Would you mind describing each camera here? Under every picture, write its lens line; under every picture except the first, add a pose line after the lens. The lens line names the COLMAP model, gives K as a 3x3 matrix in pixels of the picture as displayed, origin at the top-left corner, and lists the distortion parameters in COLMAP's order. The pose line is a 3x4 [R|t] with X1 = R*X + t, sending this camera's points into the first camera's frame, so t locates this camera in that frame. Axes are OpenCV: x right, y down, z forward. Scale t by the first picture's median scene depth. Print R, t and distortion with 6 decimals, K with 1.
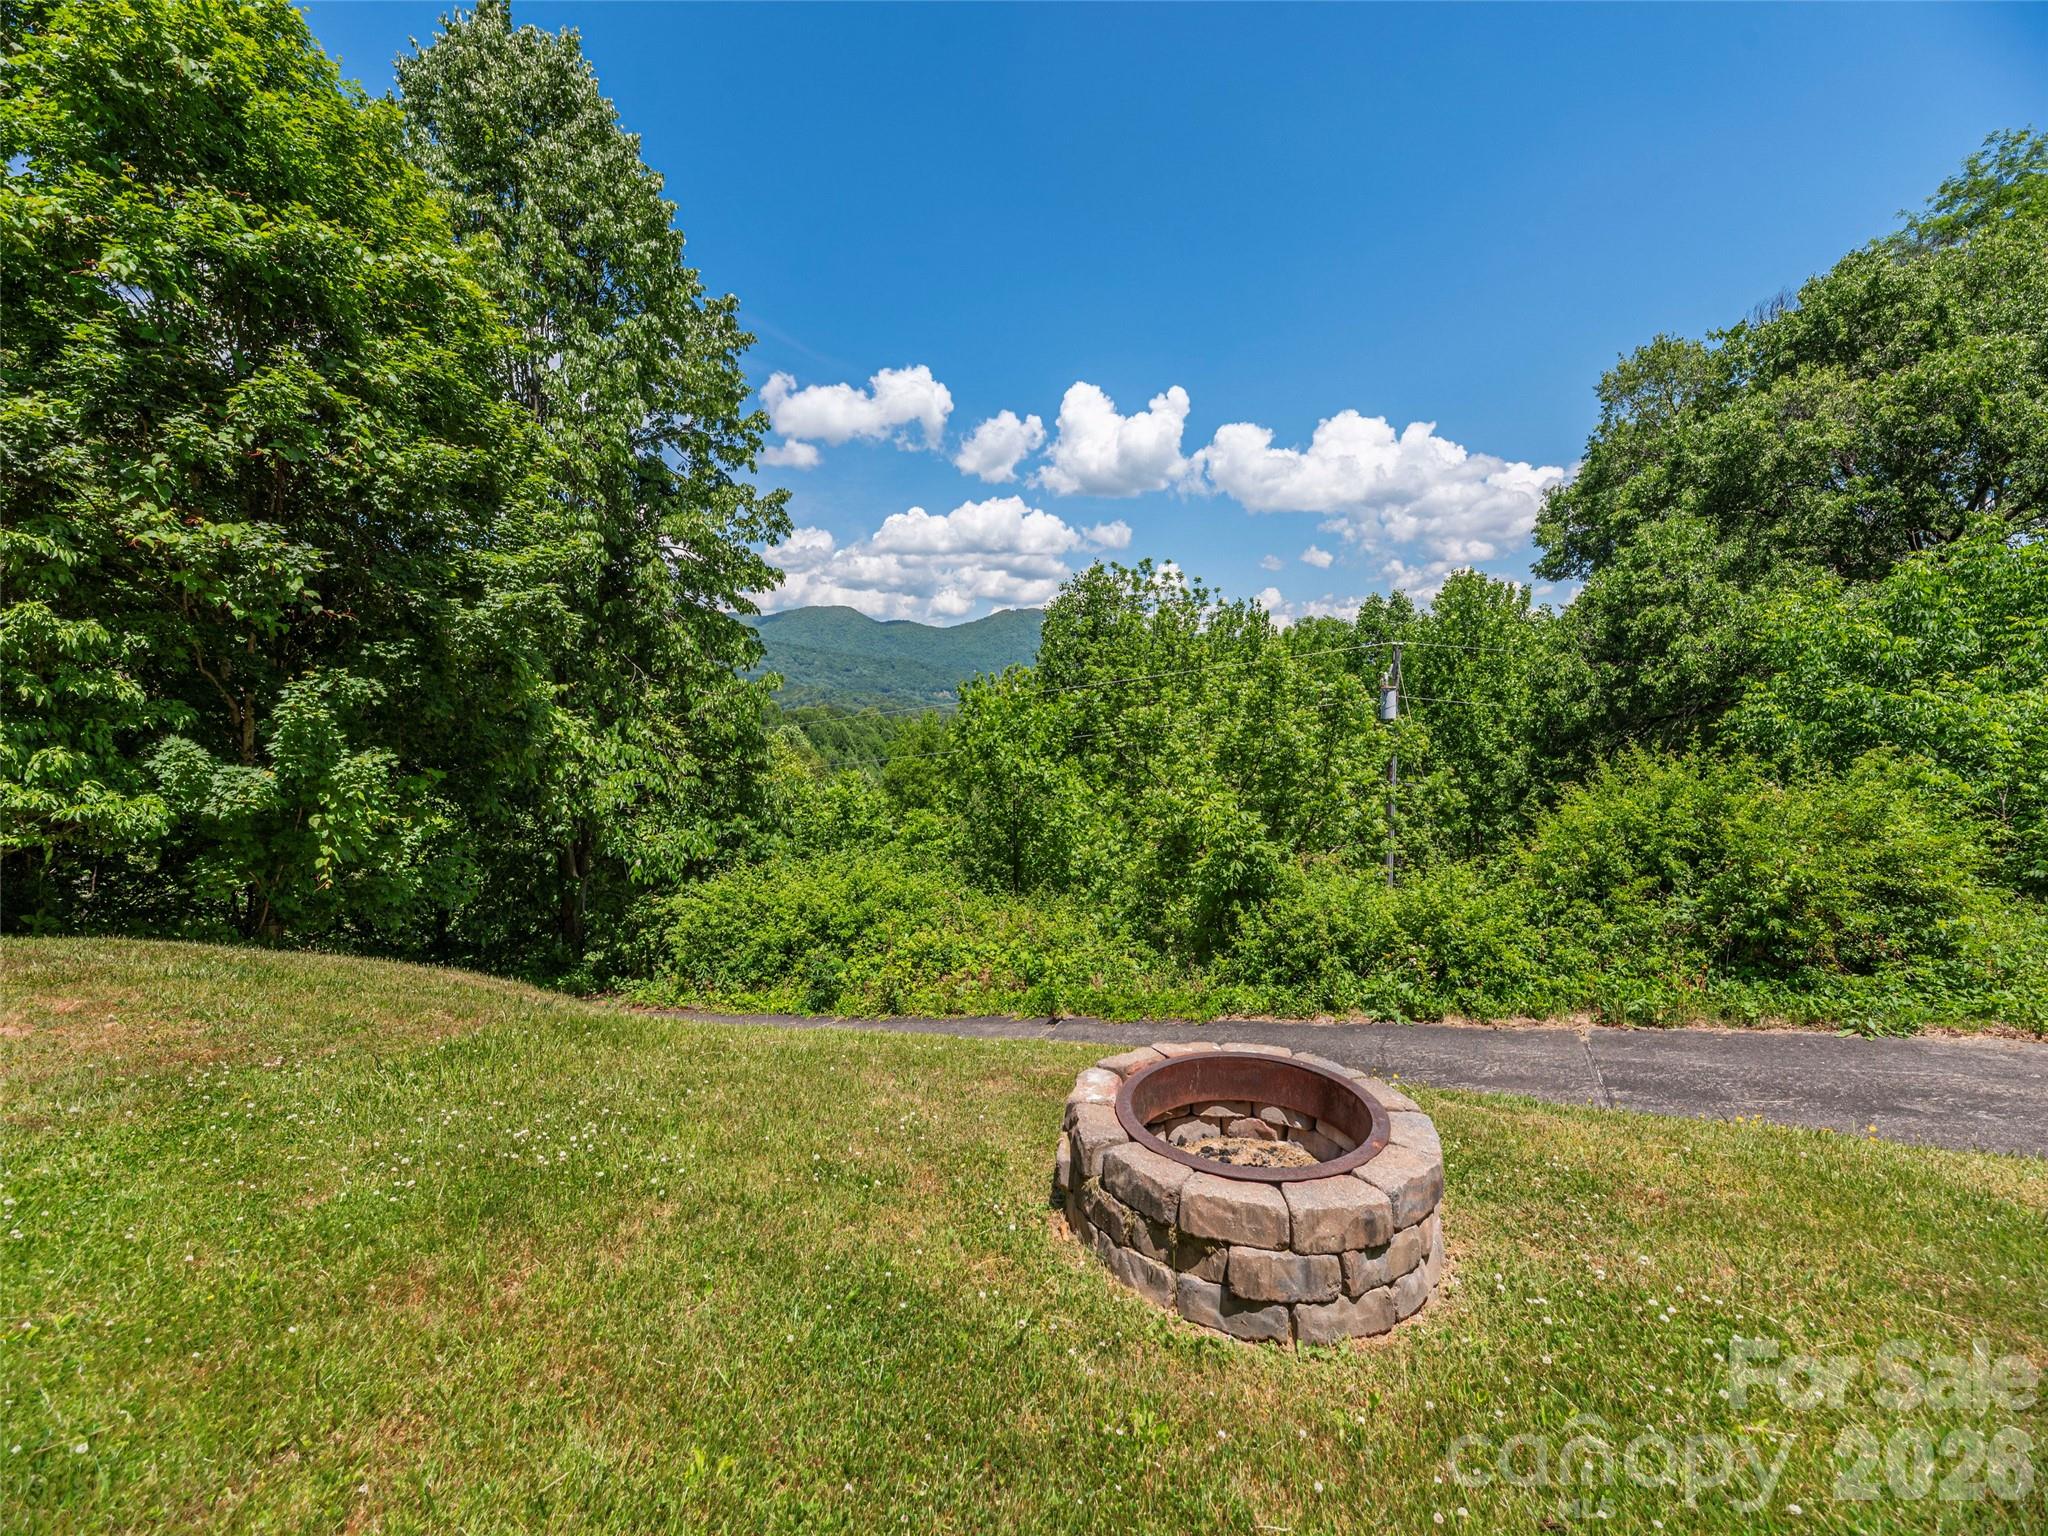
lens RADIAL K [[829.7, 0, 1024.0], [0, 829.7, 768.0], [0, 0, 1]] dist [-0.010646, 0.000130]
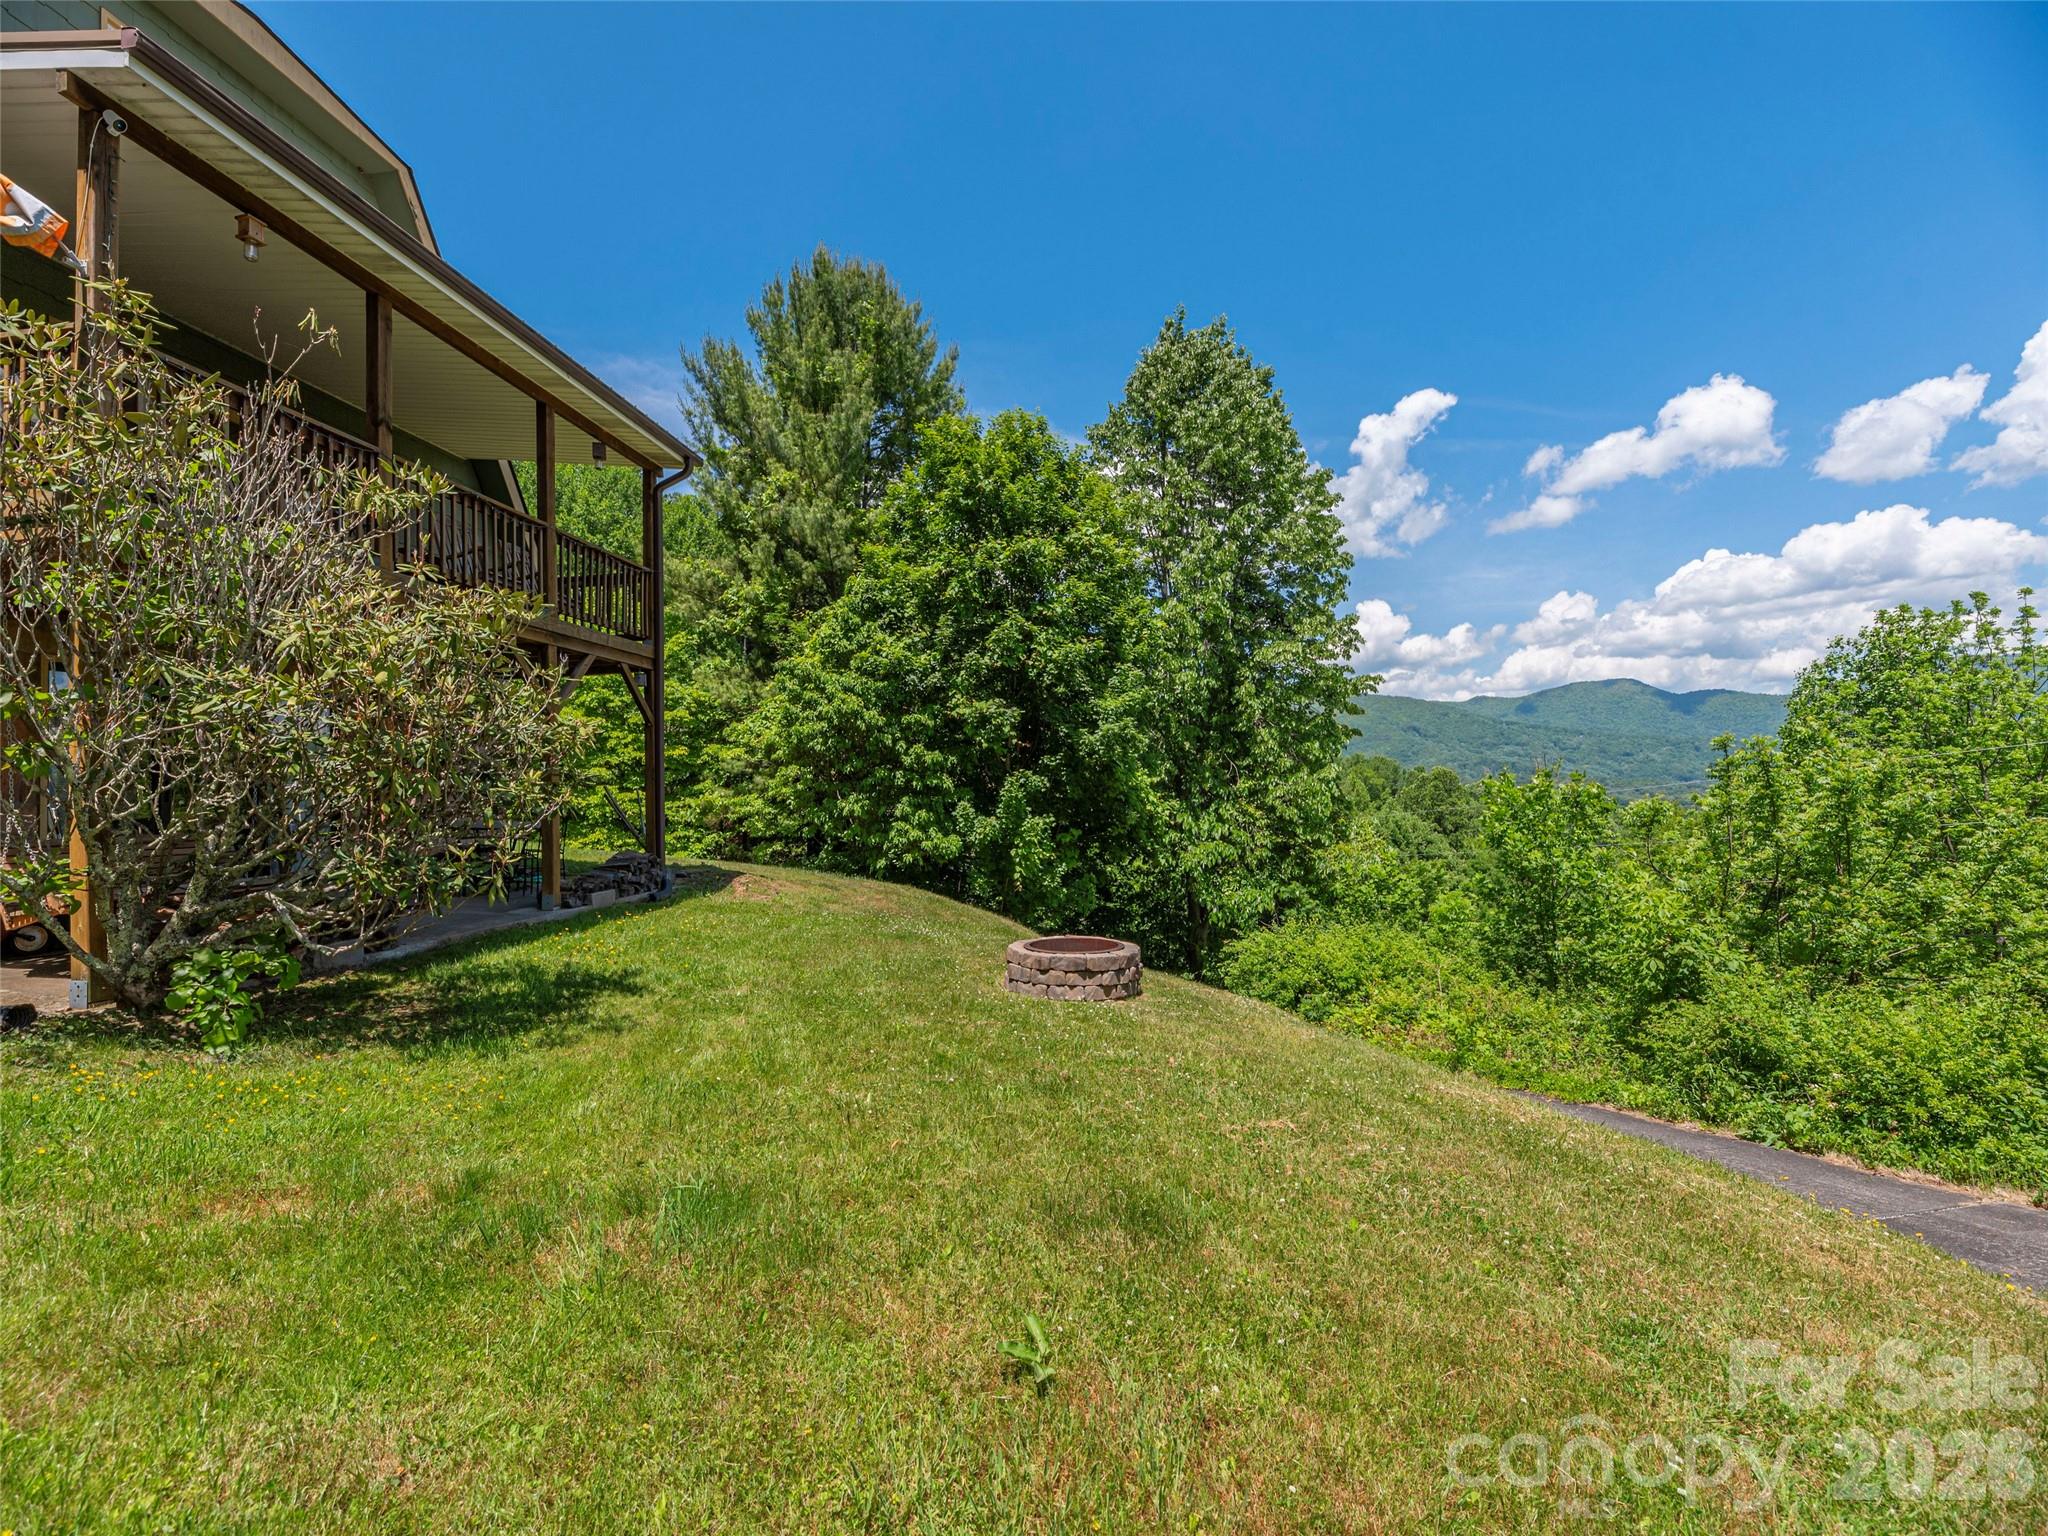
lens RADIAL K [[829.7, 0, 1024.0], [0, 829.7, 768.0], [0, 0, 1]] dist [-0.010646, 0.000130]
pose [[0.671618, -0.011048, -0.740815, 0.326570], [-0.066388, 0.994969, -0.075025, 0.007374], [0.737917, 0.099569, 0.667506, -0.149689]]
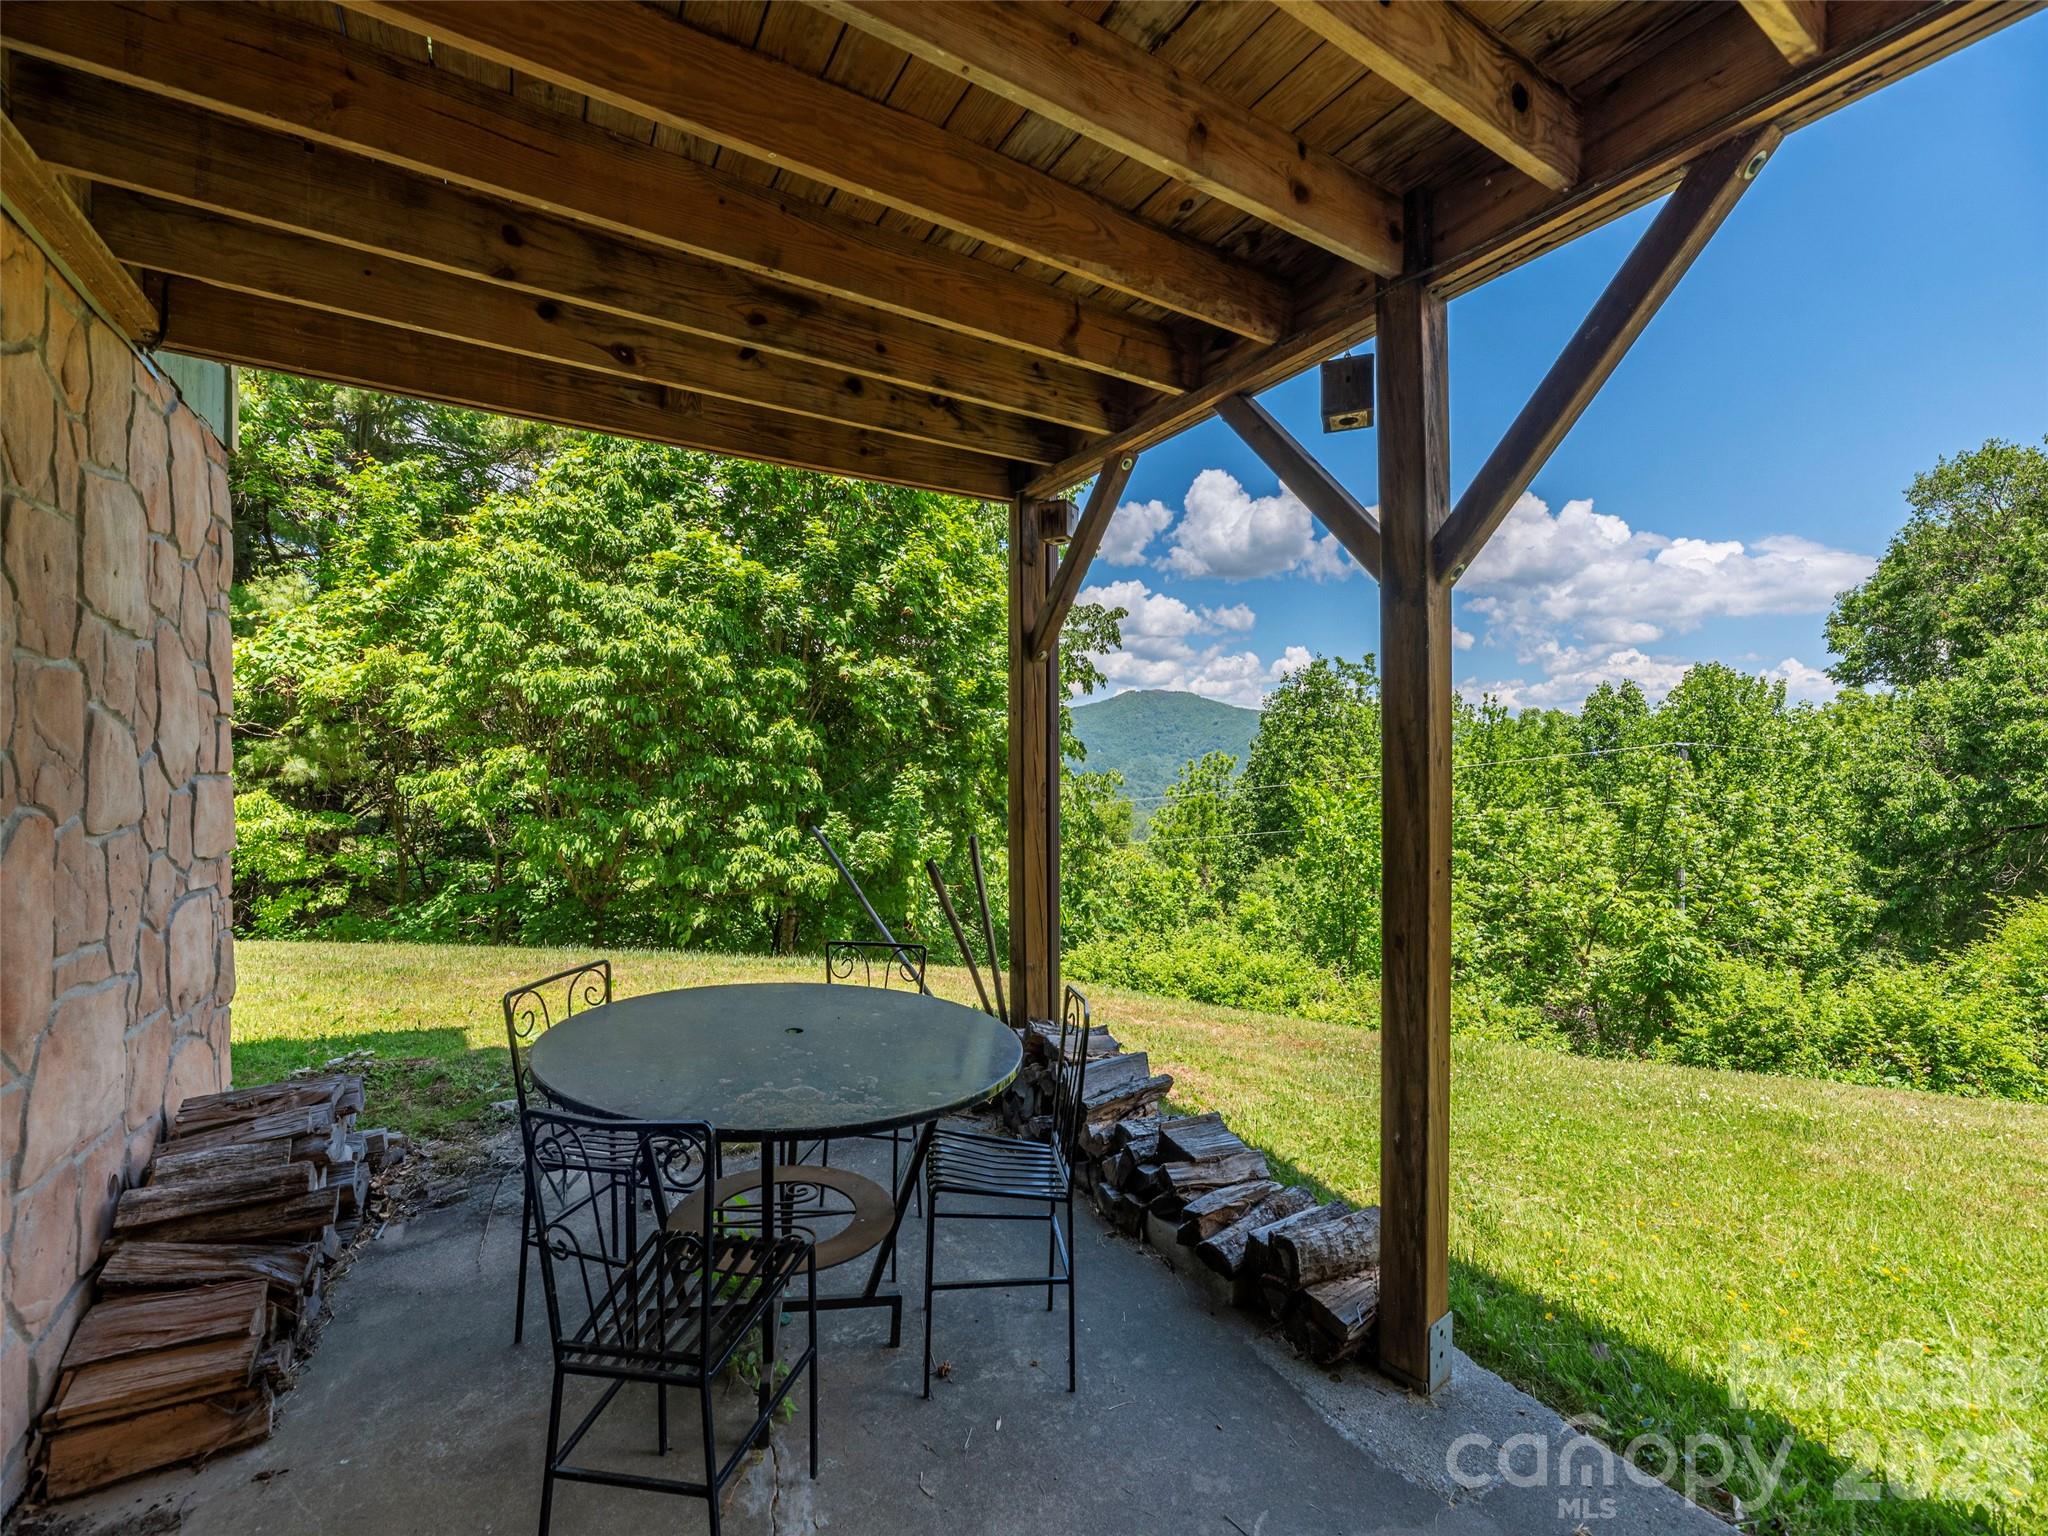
lens RADIAL K [[841.5, 0, 1024.0], [0, 841.5, 768.0], [0, 0, 1]] dist [0.007442, -0.000152]
pose [[0.989974, 0.024983, -0.139025, -0.294283], [-0.037757, 0.995224, -0.090018, -0.002653], [0.136112, 0.094365, 0.986189, -0.170768]]
